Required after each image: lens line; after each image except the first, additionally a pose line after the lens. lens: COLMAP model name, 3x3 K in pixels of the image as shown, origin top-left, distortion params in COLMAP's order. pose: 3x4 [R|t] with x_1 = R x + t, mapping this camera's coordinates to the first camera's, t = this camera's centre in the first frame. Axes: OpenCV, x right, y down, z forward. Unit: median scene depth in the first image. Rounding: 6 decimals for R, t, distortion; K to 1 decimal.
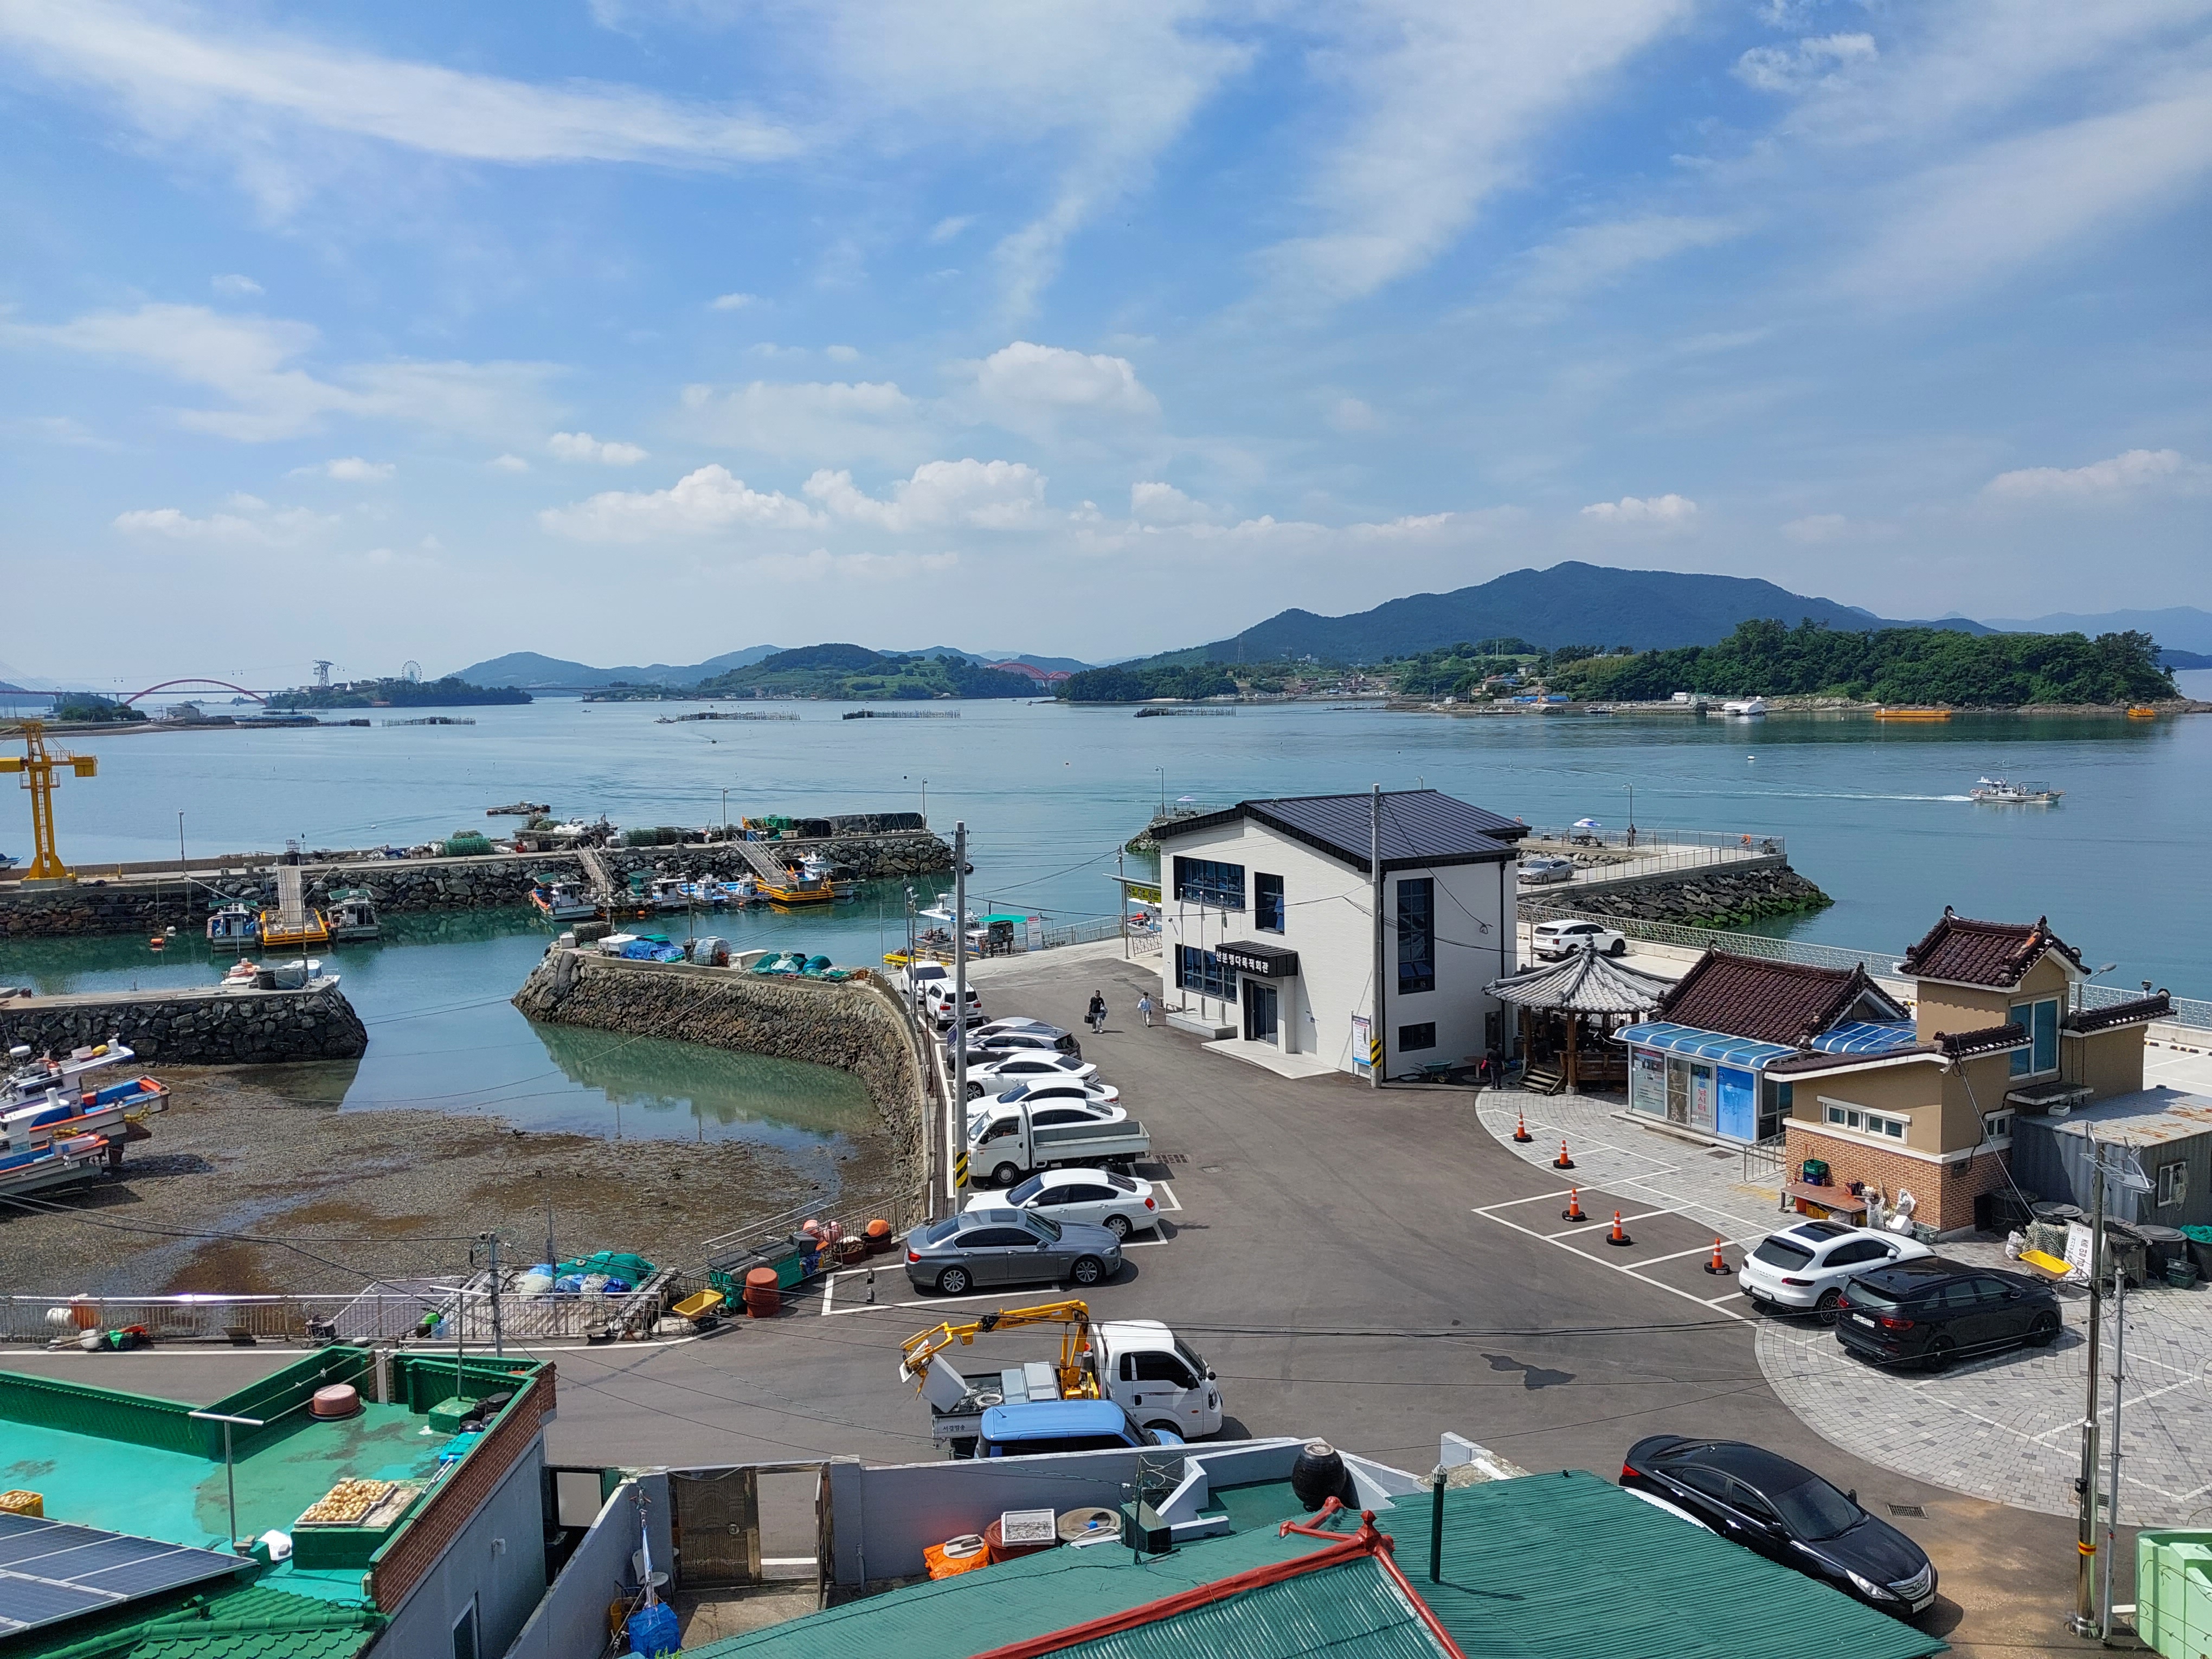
lens RADIAL K [[1591.9, 0, 1106.5], [0, 1591.9, 771.2], [0, 0, 1]] dist [0.081664, -0.106269]
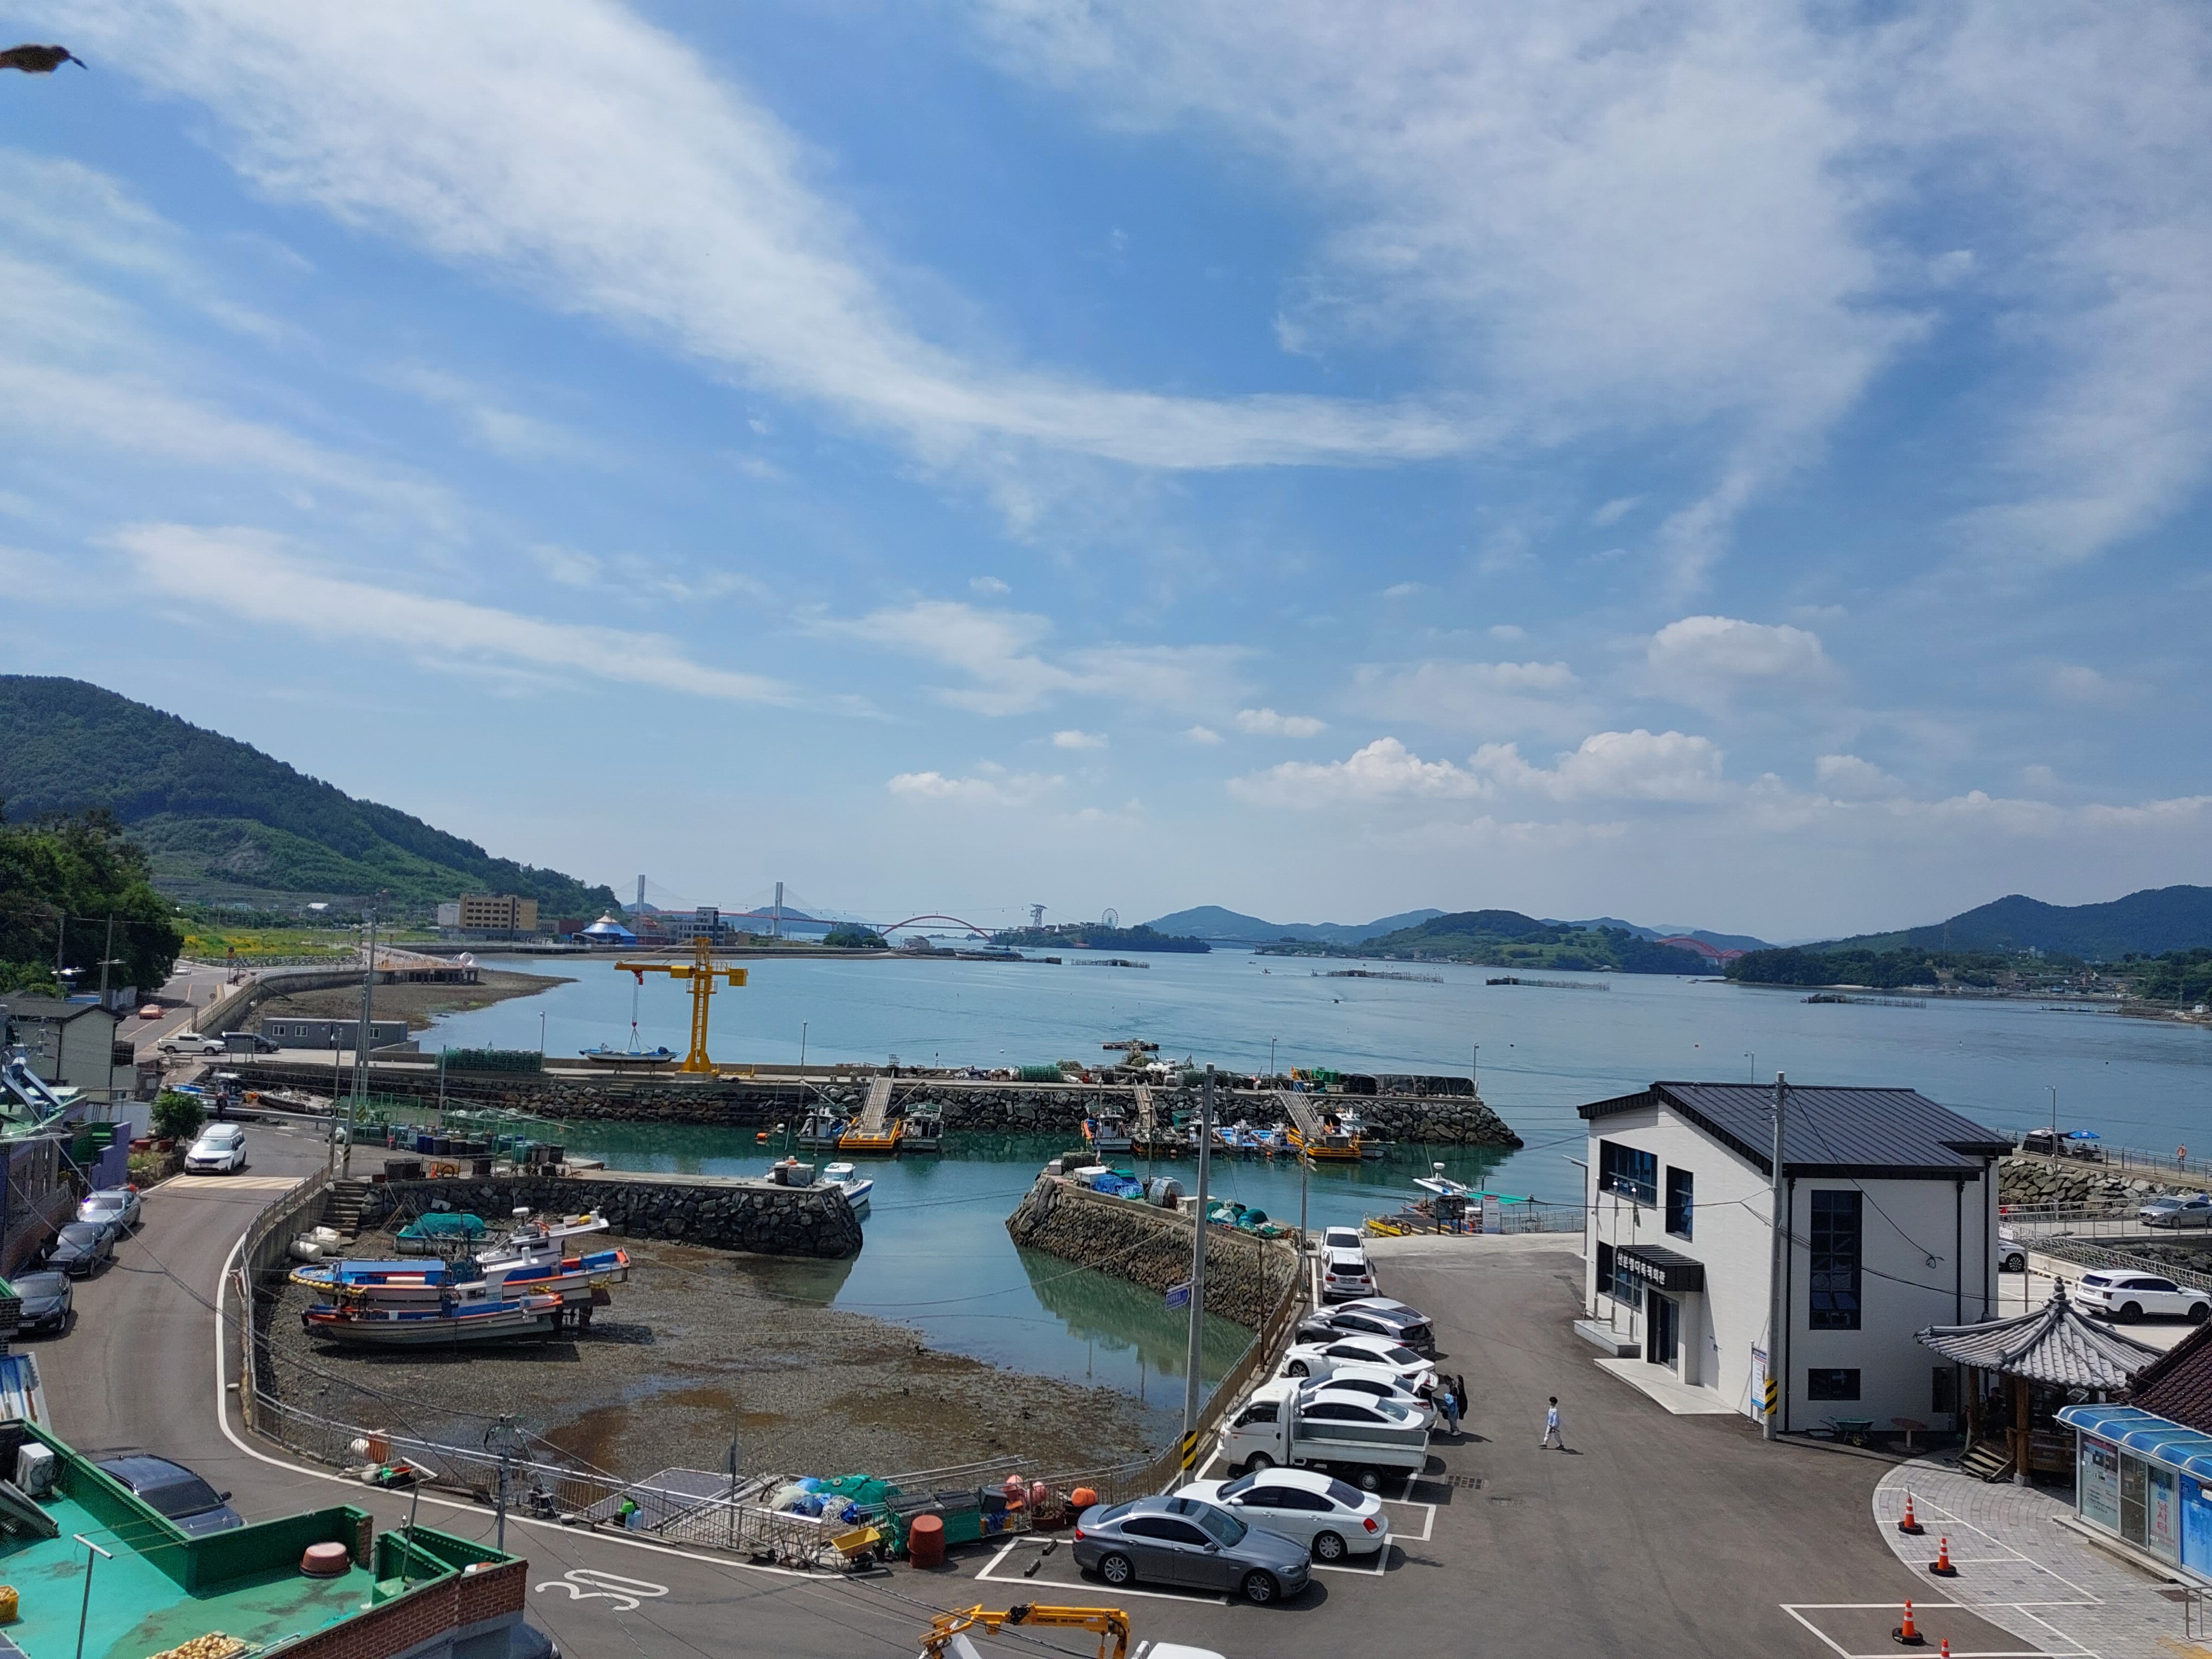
lens RADIAL K [[1614.4, 0, 1106.0], [0, 1614.4, 829.5], [0, 0, 1]] dist [0.031707, -0.041542]
pose [[0.931890, 0.026462, -0.361776, 0.123488], [-0.070471, 0.991541, -0.108999, -0.000530], [0.355831, 0.127070, 0.925871, 0.045636]]
